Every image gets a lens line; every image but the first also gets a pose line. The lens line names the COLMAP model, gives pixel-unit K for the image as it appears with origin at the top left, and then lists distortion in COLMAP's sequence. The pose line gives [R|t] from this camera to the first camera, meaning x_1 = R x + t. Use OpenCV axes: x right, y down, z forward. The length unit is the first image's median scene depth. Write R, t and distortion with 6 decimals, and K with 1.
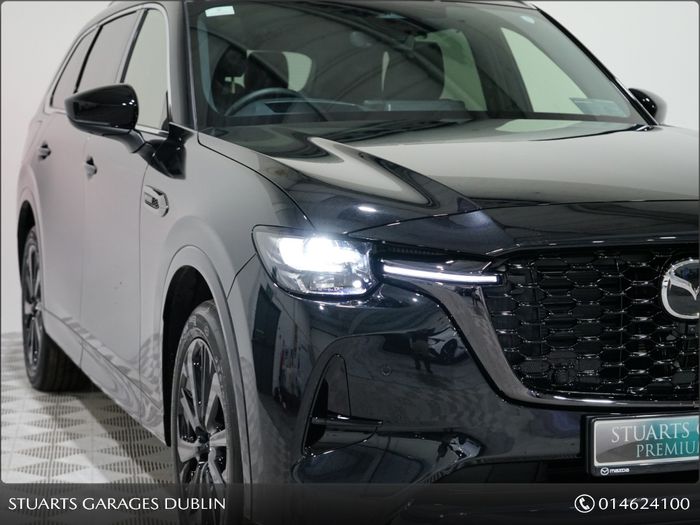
lens RADIAL K [[1503.2, 0, 351.4], [0, 1503.2, 261.0], [0, 0, 1]] dist [-0.123095, 0.000000]
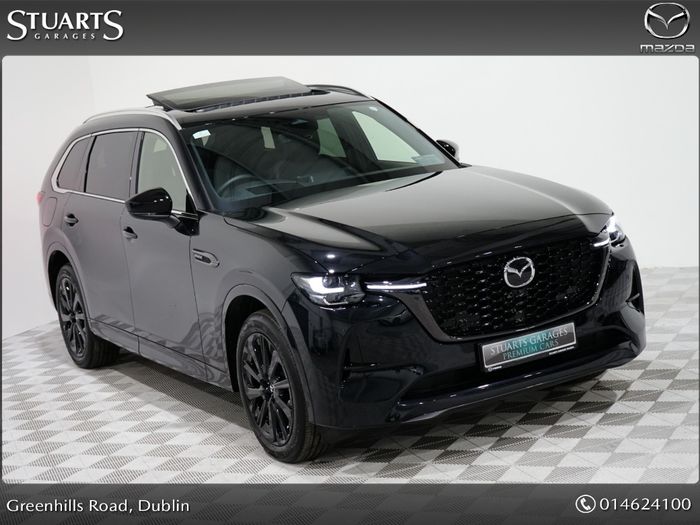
lens RADIAL K [[1098.6, 0, 347.0], [0, 1098.6, 264.3], [0, 0, 1]] dist [-0.025999, 0.000000]
pose [[0.977983, -0.154422, 0.140369, -0.199274], [0.147785, 0.987399, 0.056597, -0.108081], [-0.147340, -0.034606, 0.988480, -0.414350]]
